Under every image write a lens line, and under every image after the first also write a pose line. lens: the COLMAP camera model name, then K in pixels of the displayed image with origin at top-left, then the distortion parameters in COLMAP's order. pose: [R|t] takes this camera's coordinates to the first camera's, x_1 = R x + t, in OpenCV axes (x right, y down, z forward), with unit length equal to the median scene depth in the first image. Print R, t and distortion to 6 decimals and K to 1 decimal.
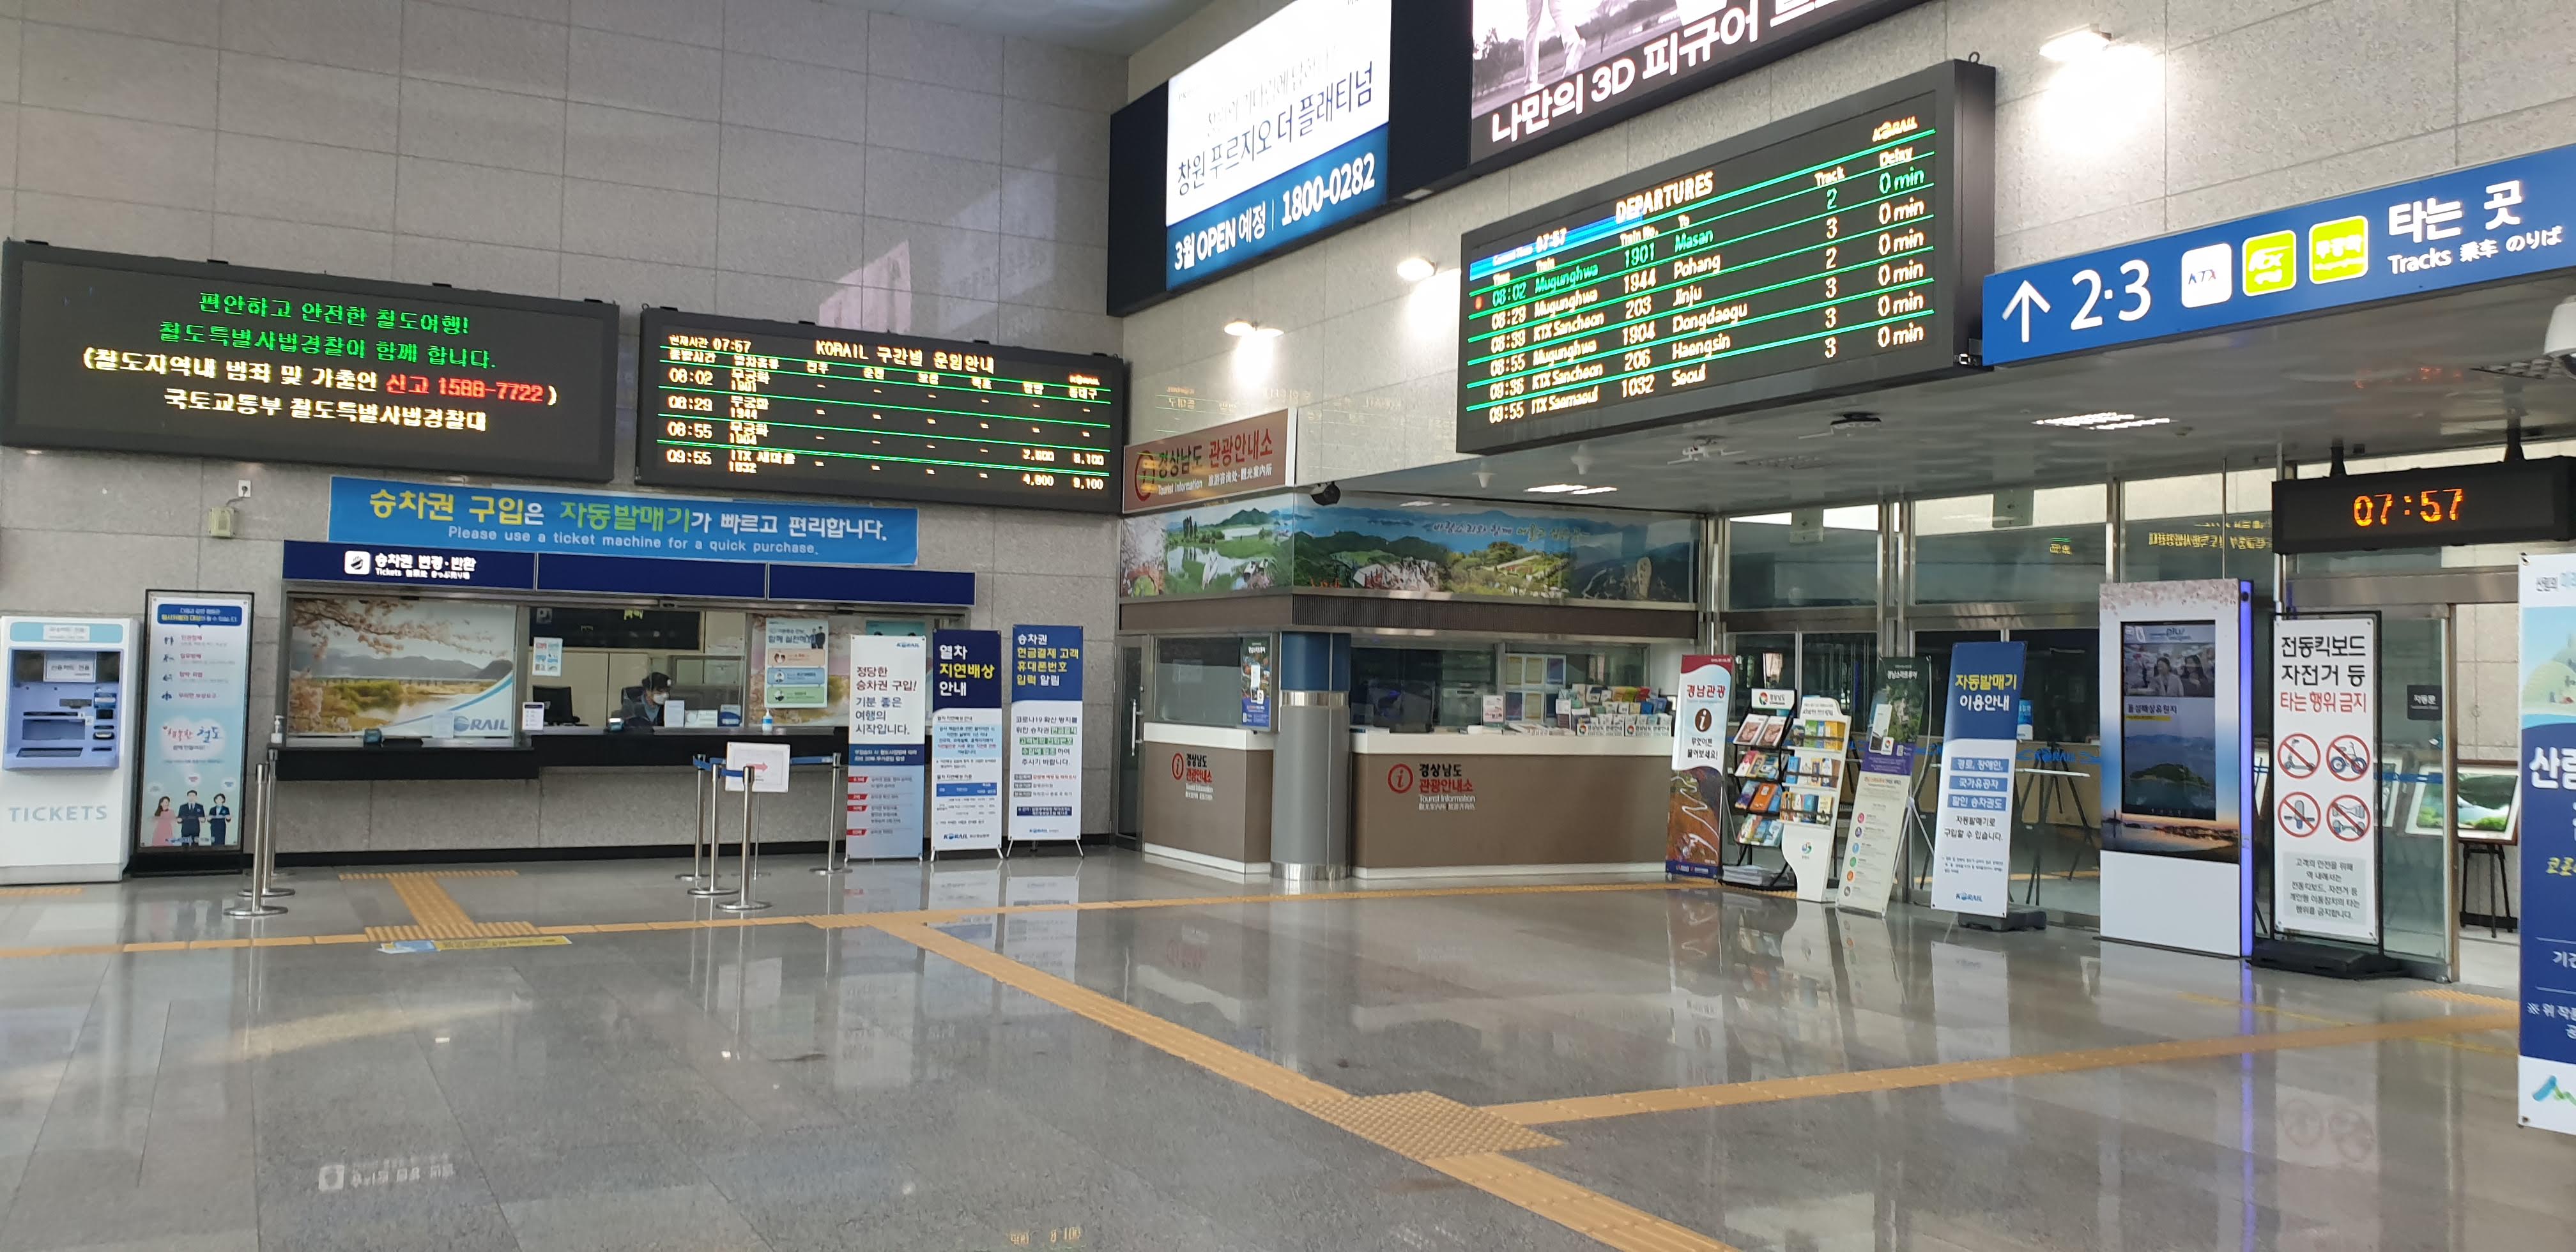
lens RADIAL K [[1987.5, 0, 1263.3], [0, 1987.5, 611.2], [0, 0, 1]] dist [0.039709, -0.070793]
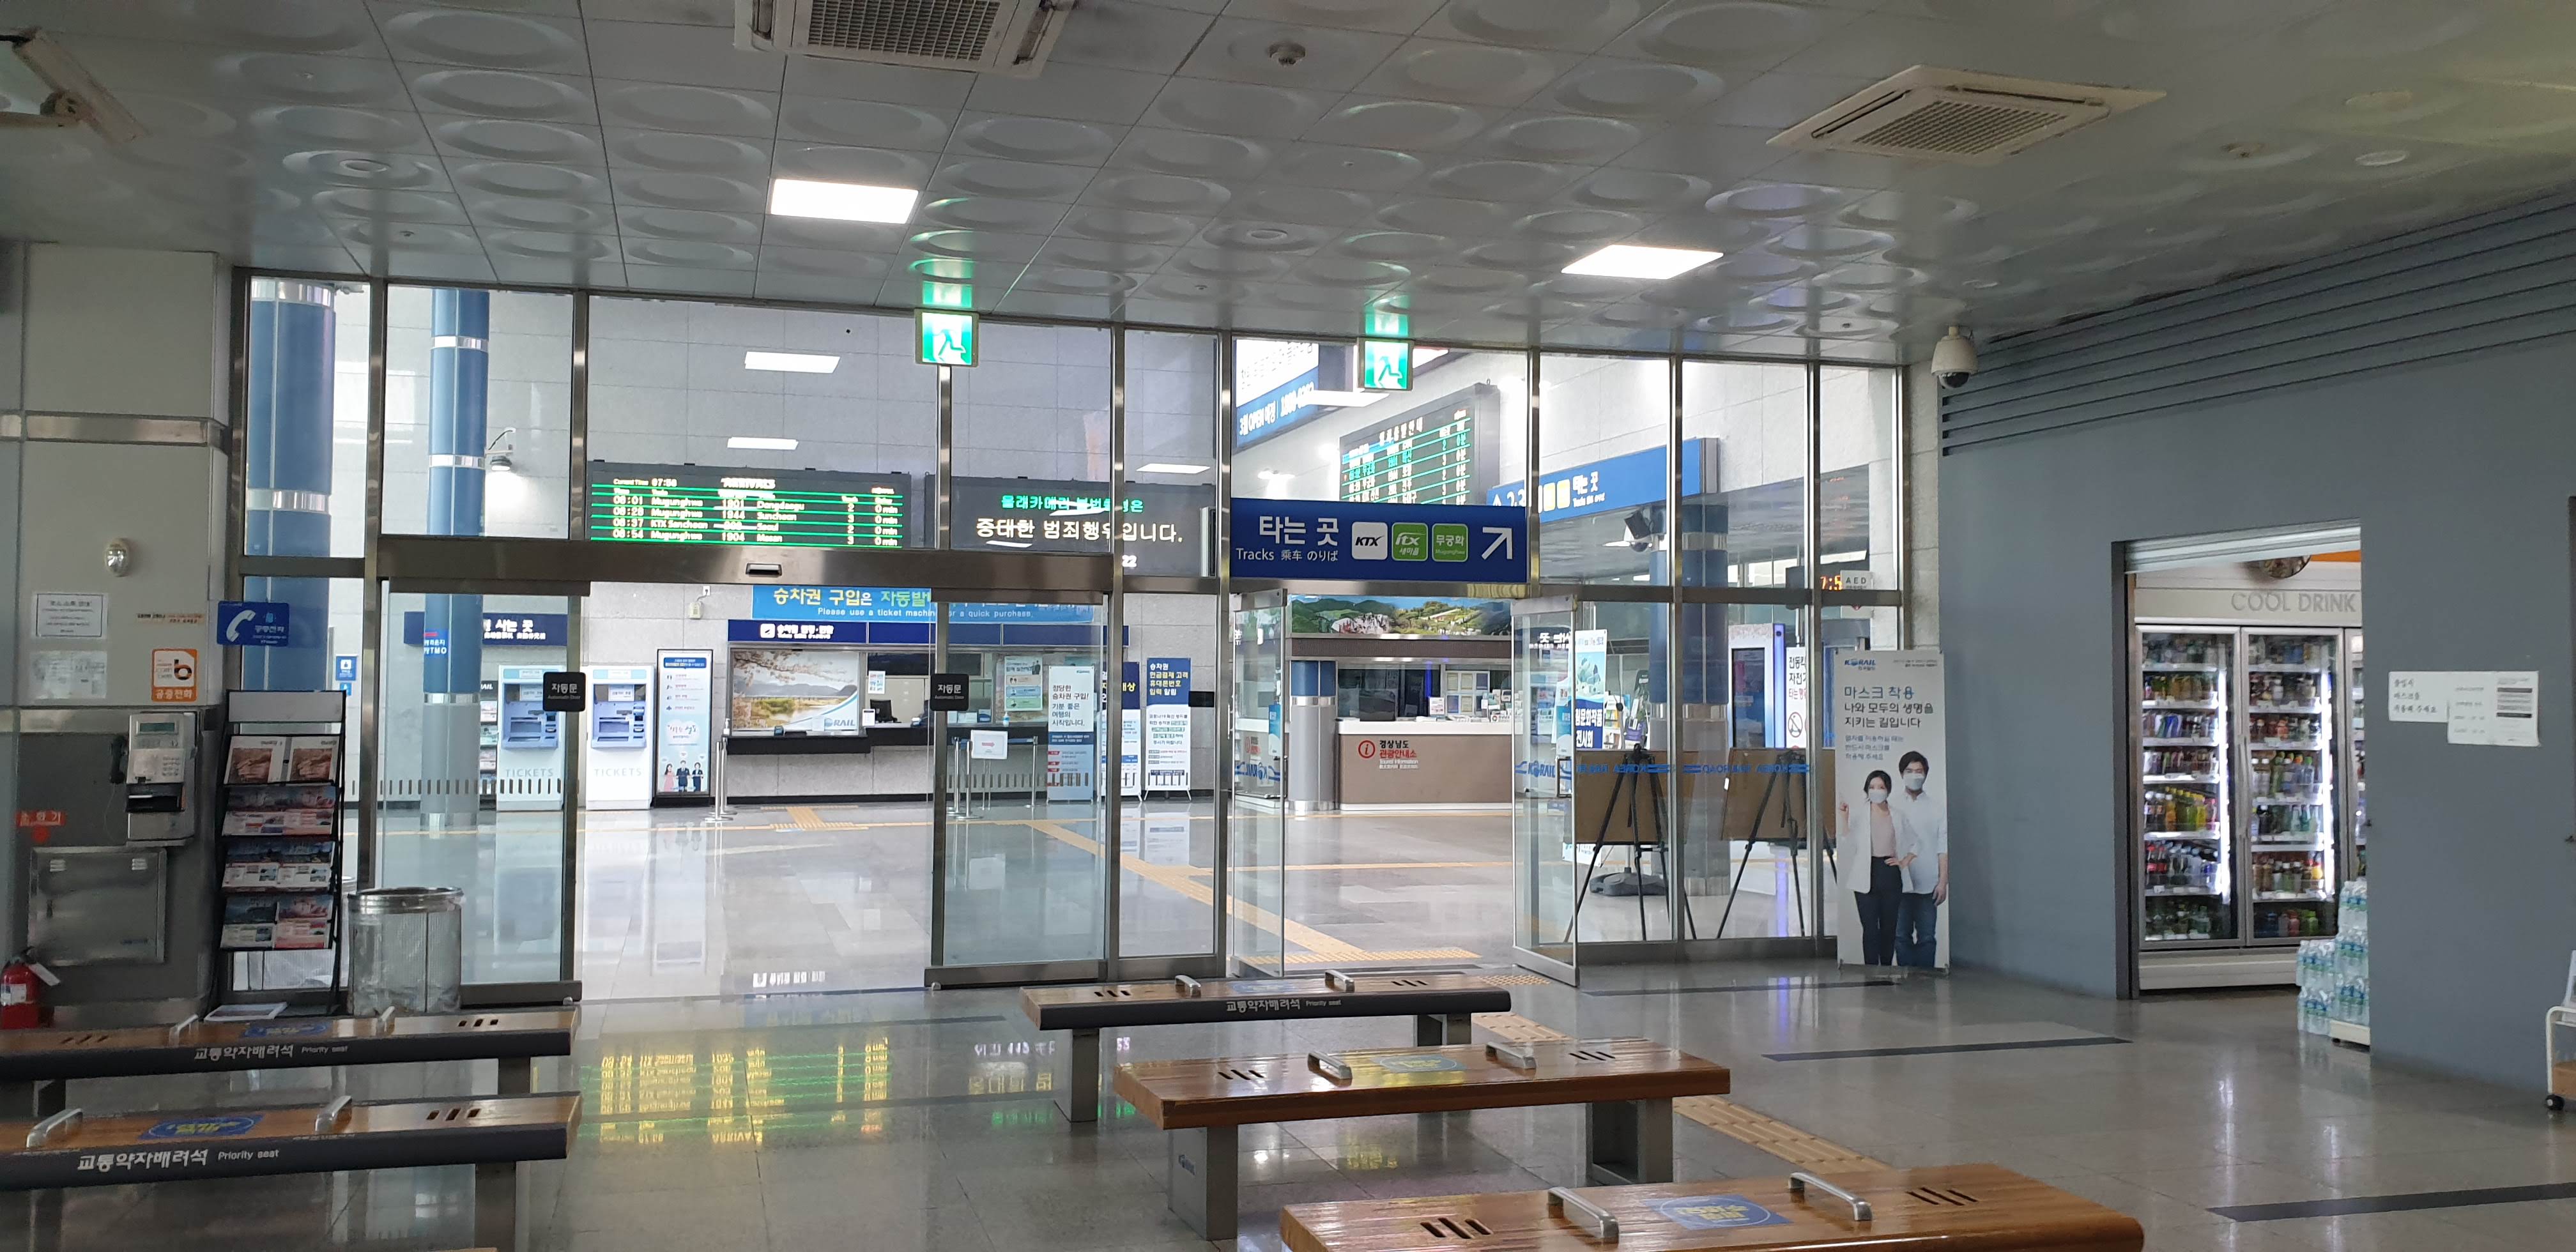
lens RADIAL K [[1987.5, 0, 1290.9], [0, 1987.5, 617.8], [0, 0, 1]] dist [0.039709, -0.070793]
pose [[0.981719, -0.021817, -0.189083, 0.316400], [0.021593, 0.999762, -0.003247, -0.019412], [0.189109, -0.000895, 0.981956, -0.607575]]
